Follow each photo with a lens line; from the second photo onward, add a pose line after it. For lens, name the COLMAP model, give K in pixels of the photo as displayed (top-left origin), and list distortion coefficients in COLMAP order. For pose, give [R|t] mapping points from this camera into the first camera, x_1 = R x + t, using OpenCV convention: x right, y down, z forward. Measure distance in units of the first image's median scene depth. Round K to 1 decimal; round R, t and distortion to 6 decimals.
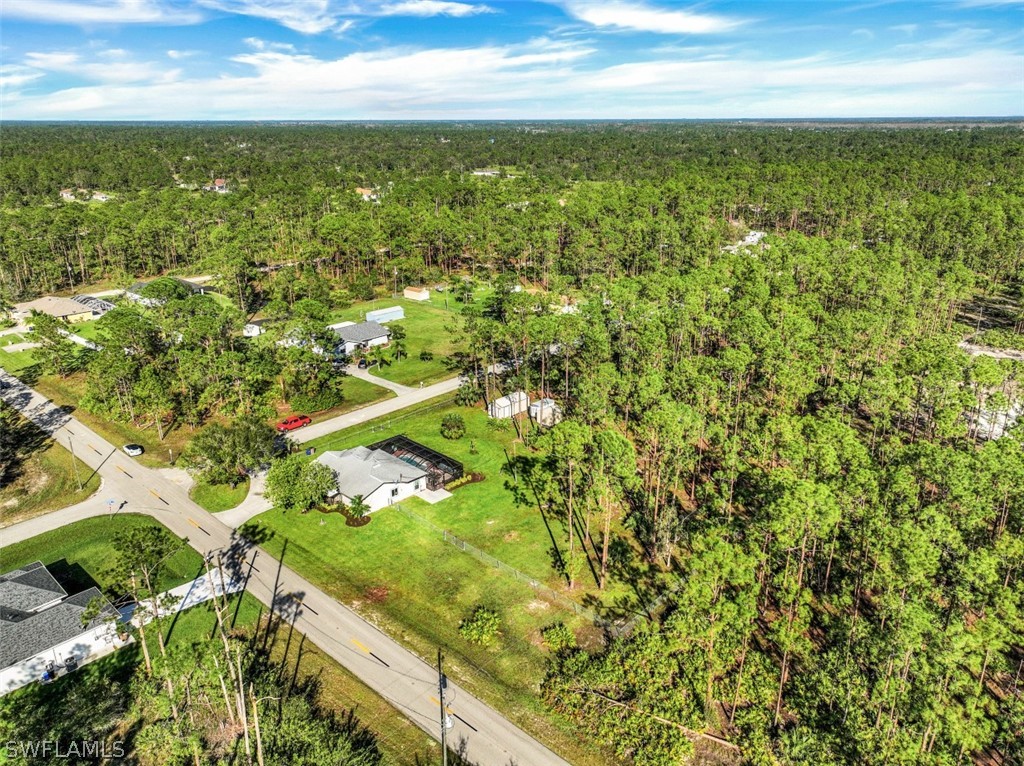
lens RADIAL K [[728.2, 0, 512.0], [0, 728.2, 383.0], [0, 0, 1]] dist [0.006586, 0.002083]
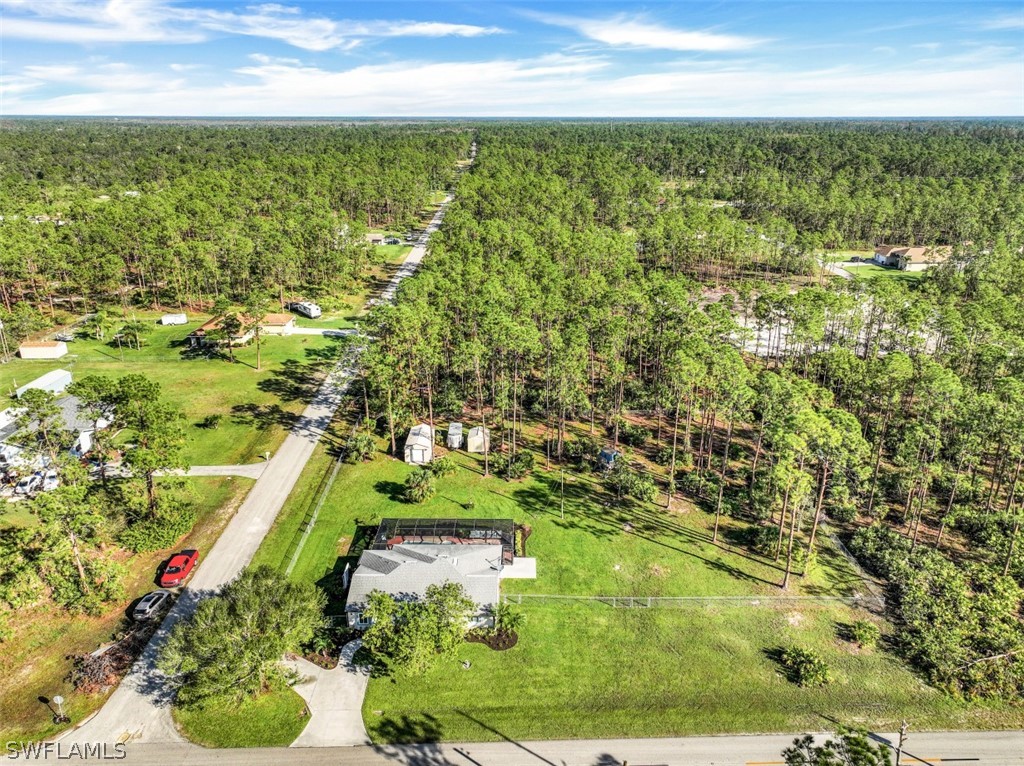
lens RADIAL K [[728.2, 0, 512.0], [0, 728.2, 383.0], [0, 0, 1]] dist [0.006586, 0.002083]
pose [[0.716940, -0.223494, 0.660339, -0.593472], [0.227171, 0.970414, 0.081797, -0.104649], [-0.659083, 0.091367, 0.746500, 0.418938]]
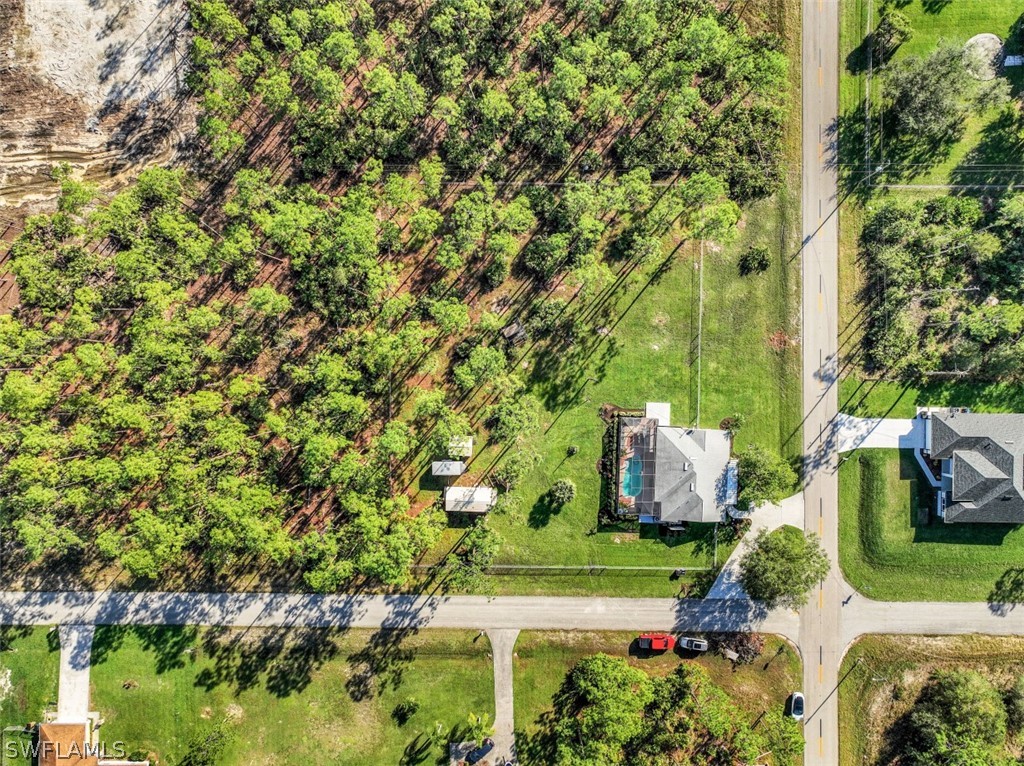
lens RADIAL K [[728.2, 0, 512.0], [0, 728.2, 383.0], [0, 0, 1]] dist [0.006586, 0.002083]
pose [[-0.674372, -0.738392, 0.000814, 0.083000], [0.263002, -0.239169, 0.934681, -0.982122], [-0.689966, 0.630536, 0.355487, 0.737813]]
